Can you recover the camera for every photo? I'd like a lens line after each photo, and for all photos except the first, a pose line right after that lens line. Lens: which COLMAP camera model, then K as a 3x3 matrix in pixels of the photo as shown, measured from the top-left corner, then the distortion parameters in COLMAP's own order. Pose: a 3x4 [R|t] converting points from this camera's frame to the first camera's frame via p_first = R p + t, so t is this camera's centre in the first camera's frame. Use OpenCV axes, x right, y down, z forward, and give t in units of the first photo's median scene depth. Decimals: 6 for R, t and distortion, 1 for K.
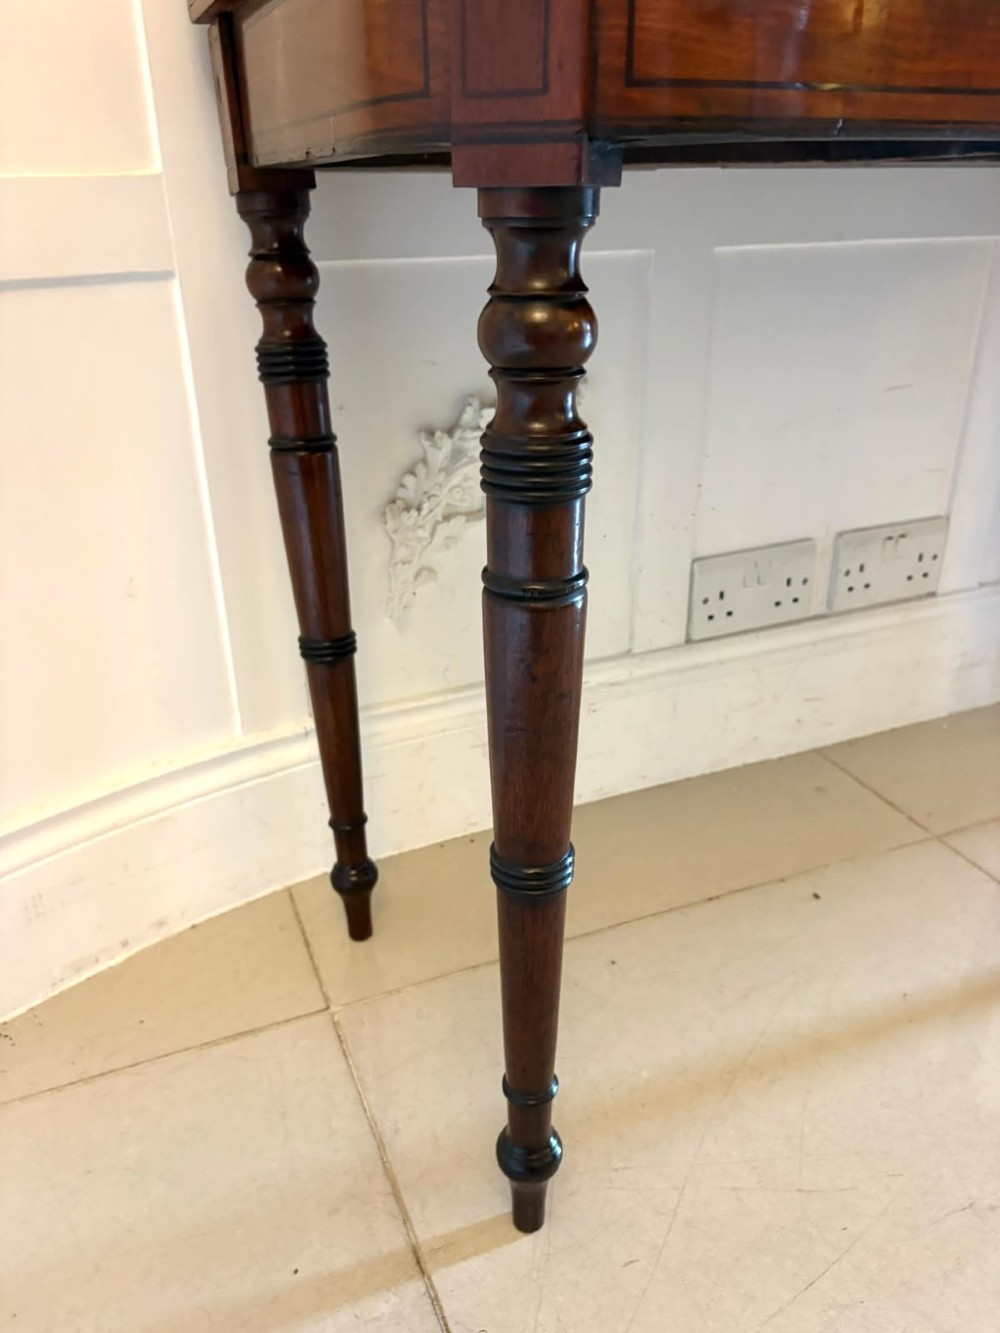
lens RADIAL K [[1028.8, 0, 519.1], [0, 1028.8, 678.3], [0, 0, 1]] dist [0.000114, 0.007247]
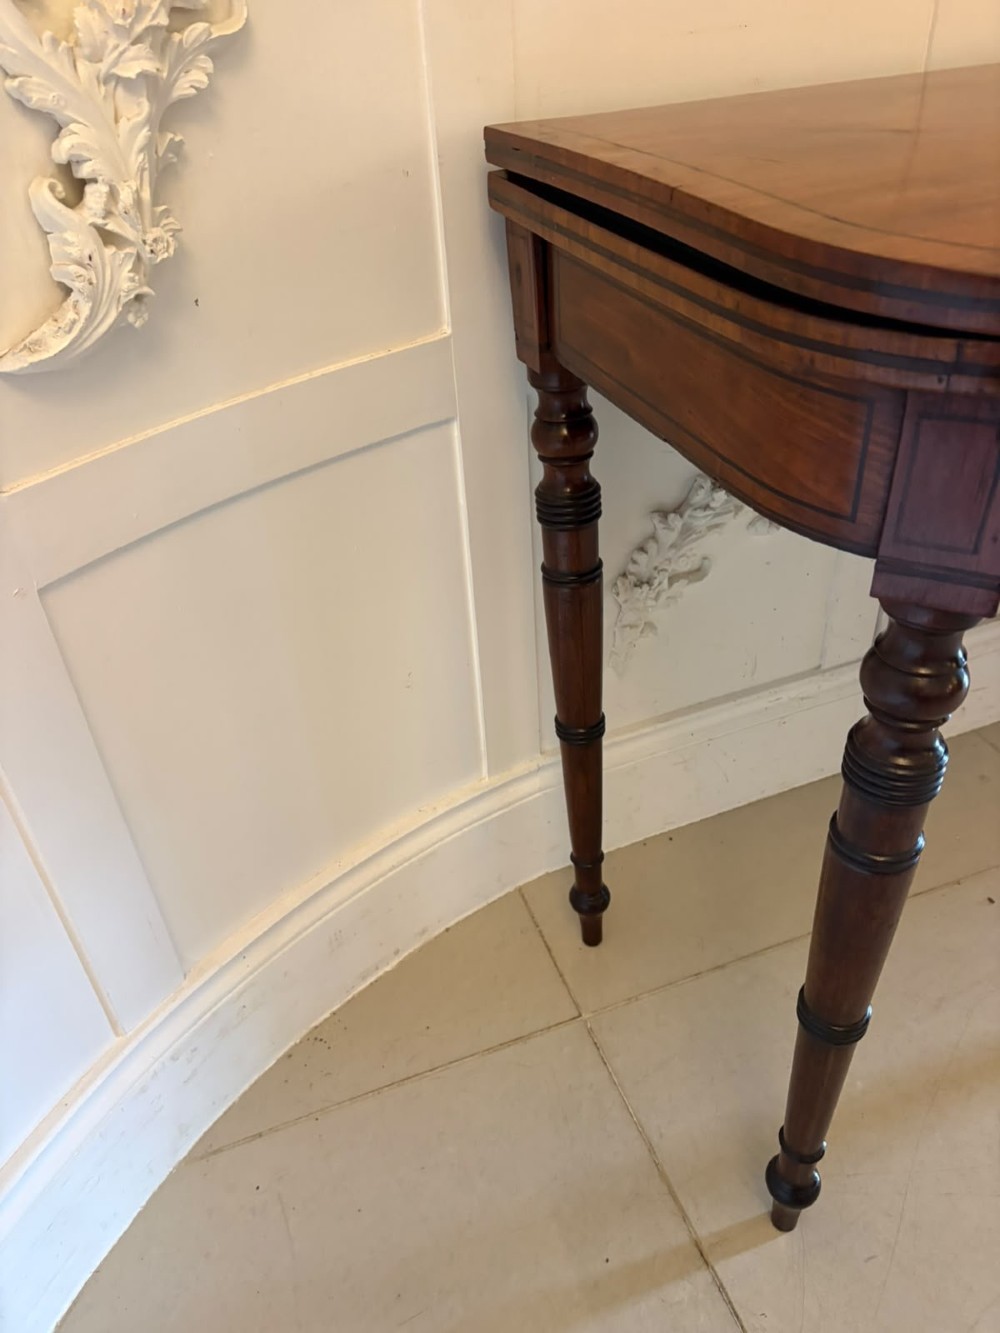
lens RADIAL K [[1025.7, 0, 509.2], [0, 1025.7, 678.3], [0, 0, 1]] dist [0.043509, -0.053124]
pose [[0.998527, -0.010735, -0.053193, -0.200451], [0.021411, 0.978651, 0.204409, -0.308570], [0.049863, -0.205247, 0.977439, -0.092620]]
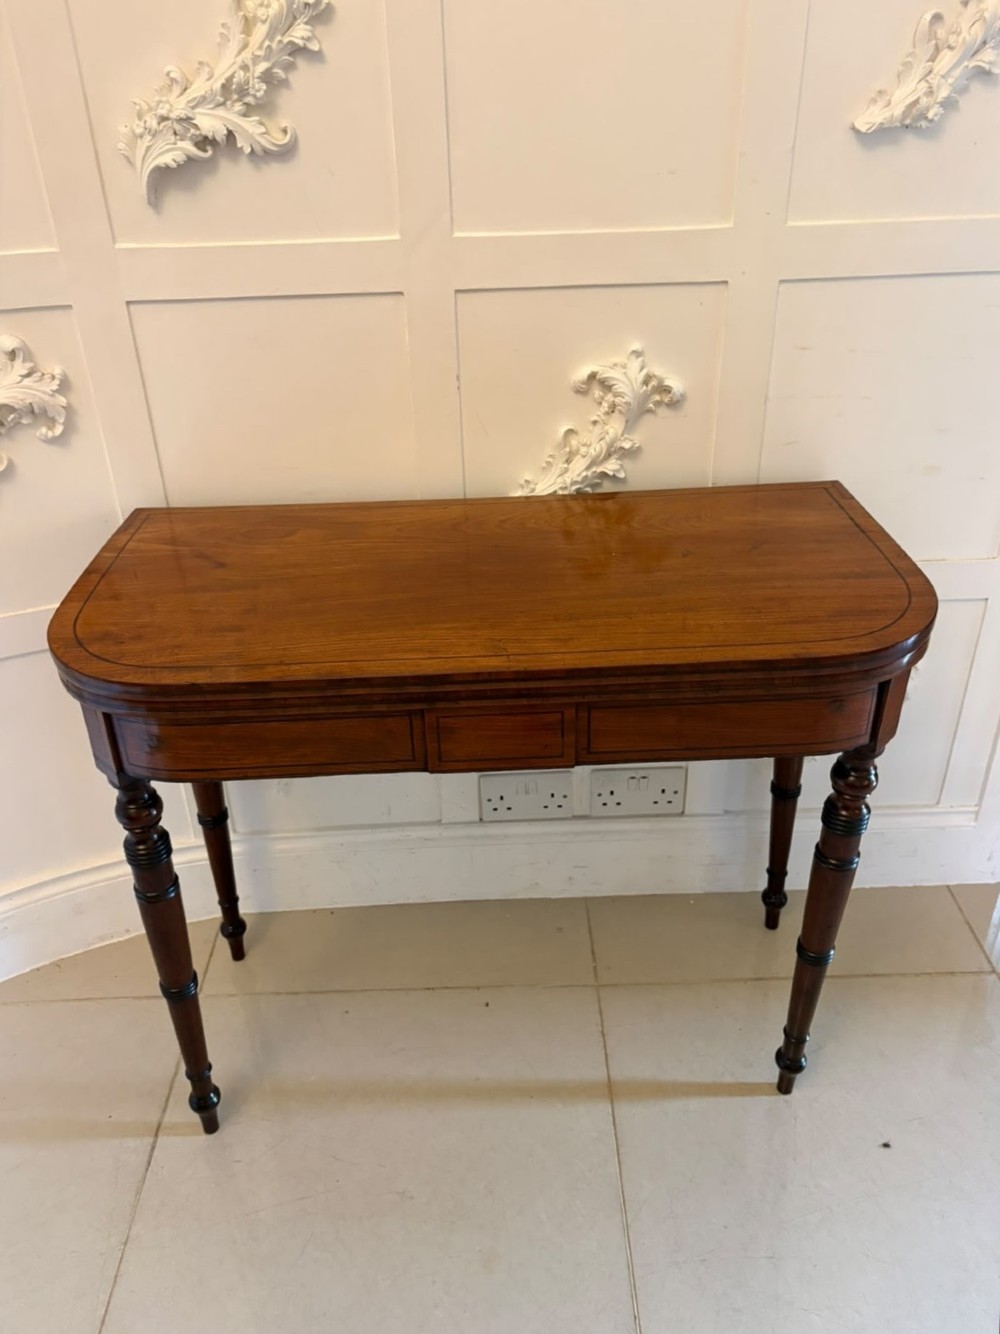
lens RADIAL K [[1042.2, 0, 509.0], [0, 1042.2, 668.9], [0, 0, 1]] dist [0.051387, -0.071421]
pose [[0.927579, 0.175333, -0.329933, 0.895984], [-0.144862, 0.982748, 0.114985, -0.588916], [0.344402, -0.058863, 0.936975, -0.602864]]
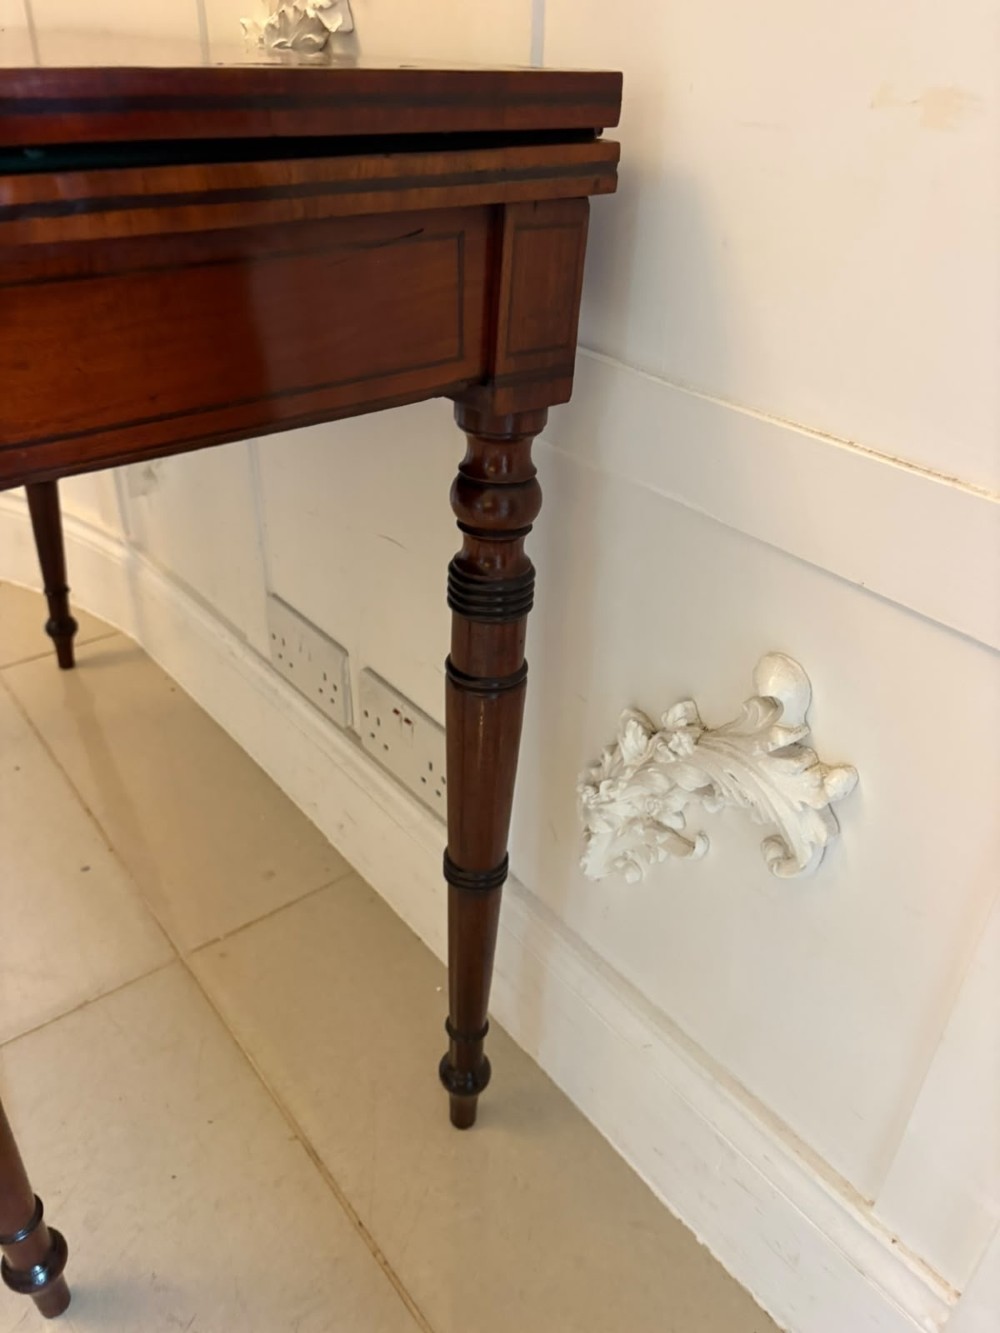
lens RADIAL K [[1024.3, 0, 500.0], [0, 1024.3, 666.5], [0, 0, 1]] dist [0.053604, -0.073841]
pose [[0.255966, 0.535129, -0.805058, 1.374787], [-0.434247, 0.807698, 0.398816, -0.710319], [0.863661, 0.247510, 0.439122, 0.961939]]
